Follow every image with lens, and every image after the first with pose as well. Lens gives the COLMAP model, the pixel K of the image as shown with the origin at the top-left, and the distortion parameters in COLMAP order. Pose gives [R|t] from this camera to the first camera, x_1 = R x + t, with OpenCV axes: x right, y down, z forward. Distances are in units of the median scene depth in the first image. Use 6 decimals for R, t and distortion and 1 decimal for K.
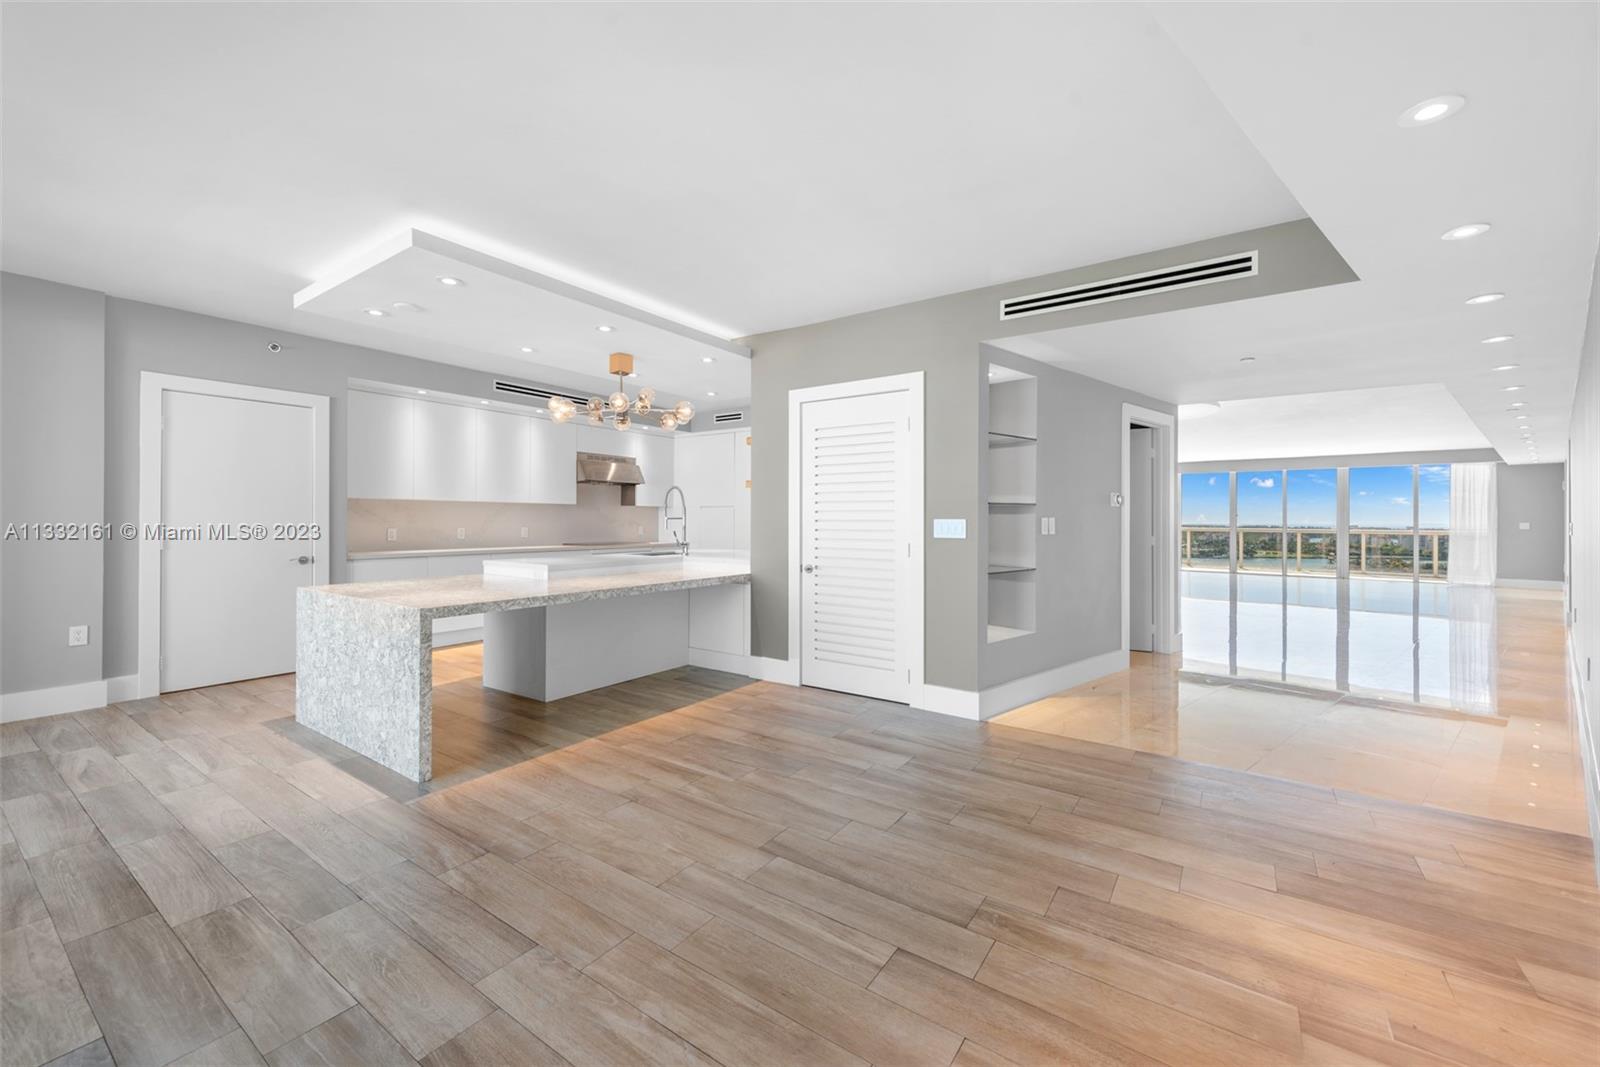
lens RADIAL K [[630.3, 0, 799.0], [0, 630.3, 518.2], [0, 0, 1]] dist [0.017070, -0.000044]
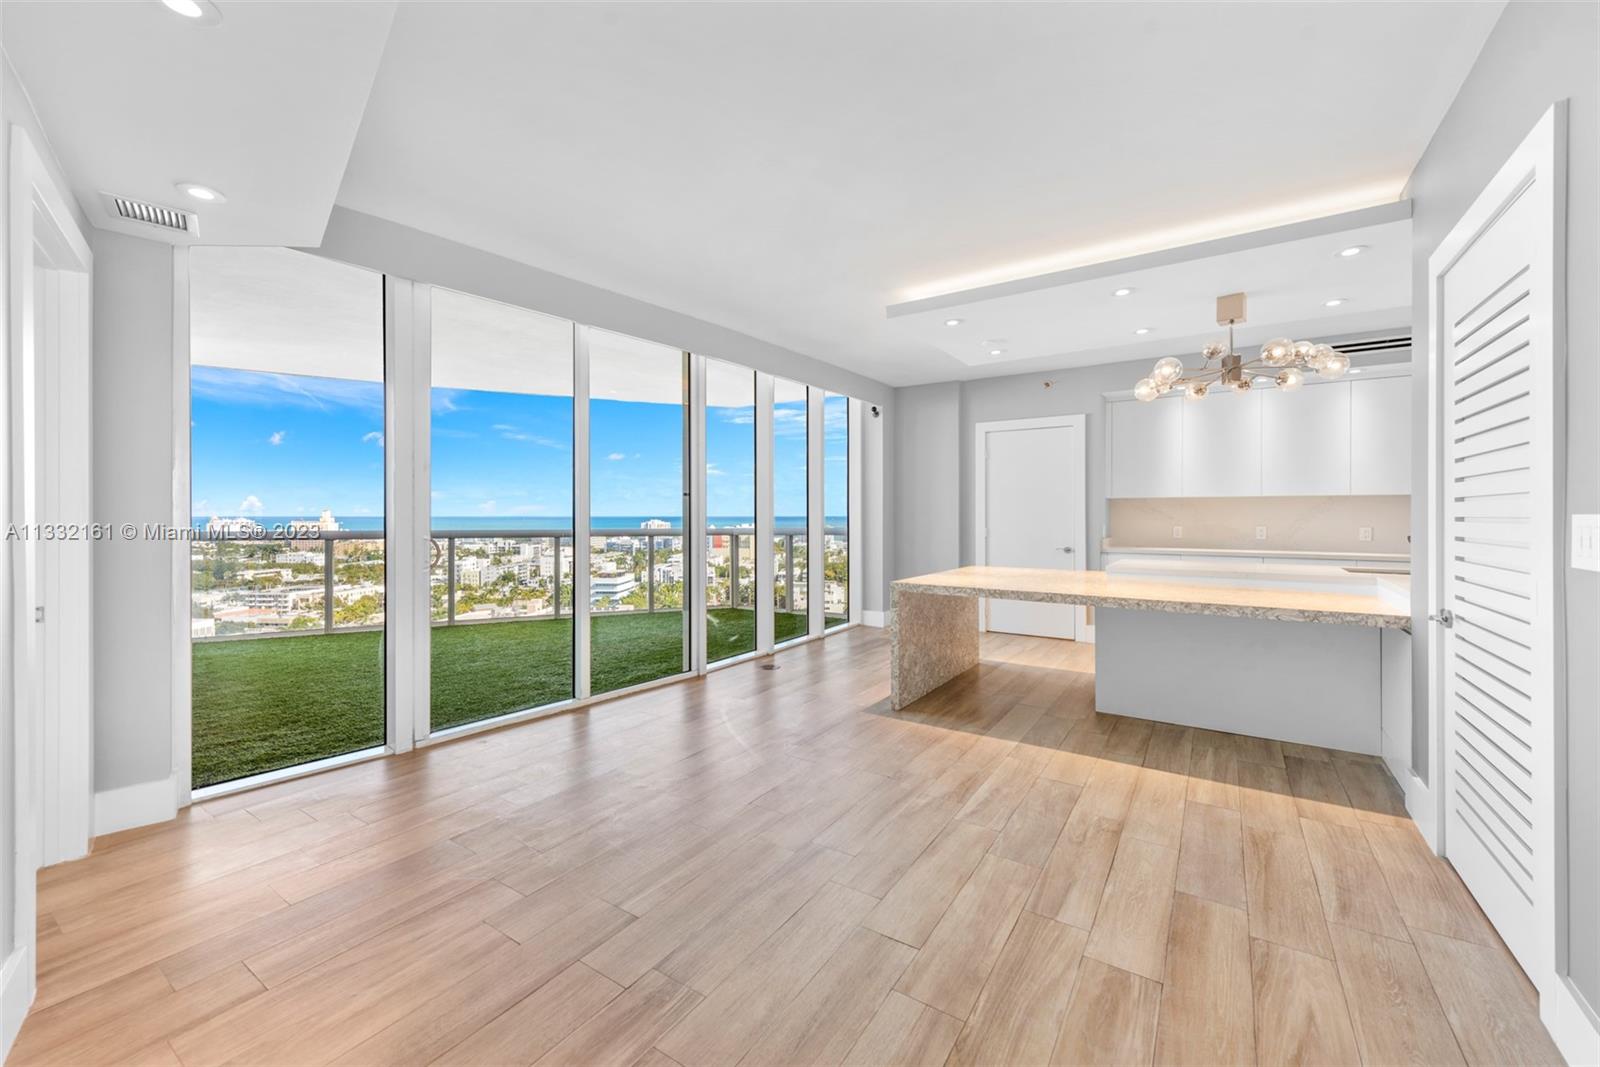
lens RADIAL K [[630.3, 0, 799.0], [0, 630.3, 518.2], [0, 0, 1]] dist [0.017070, -0.000044]
pose [[0.027027, 0.001503, -0.999634, 0.652008], [0.000639, 0.999999, 0.001521, 0.002977], [0.999634, -0.000679, 0.027026, 0.659843]]
